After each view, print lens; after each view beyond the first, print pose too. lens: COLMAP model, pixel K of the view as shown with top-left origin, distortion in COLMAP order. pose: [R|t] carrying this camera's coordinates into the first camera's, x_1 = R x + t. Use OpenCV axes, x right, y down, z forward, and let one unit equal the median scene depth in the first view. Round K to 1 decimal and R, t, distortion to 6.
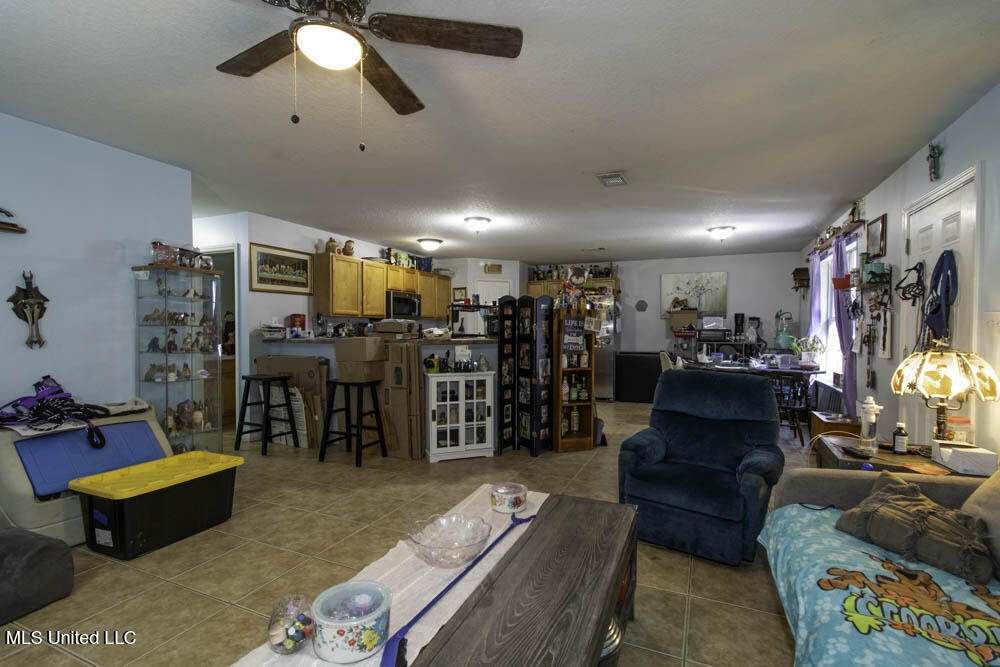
lens RADIAL K [[463.1, 0, 500.0], [0, 463.1, 333.5], [0, 0, 1]] dist [0.000077, -0.000011]
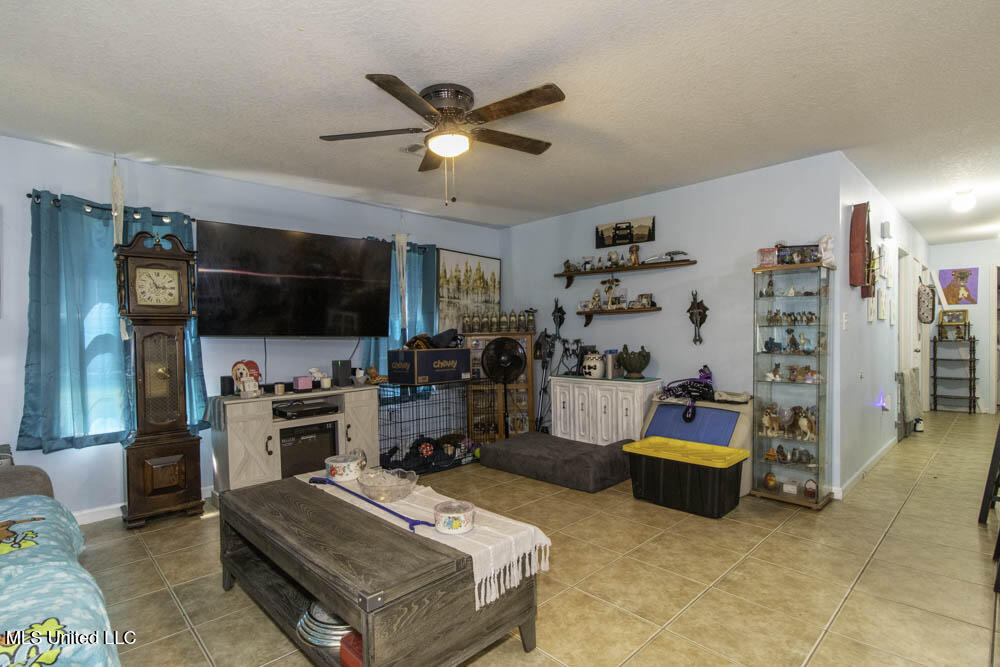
lens RADIAL K [[499.3, 0, 500.0], [0, 499.3, 333.5], [0, 0, 1]] dist [-0.001263, -0.000163]
pose [[-0.381723, -0.000212, -0.924277, 0.626049], [0.002229, 0.999997, -0.001150, -0.001081], [0.924274, -0.002500, -0.381721, 1.031850]]
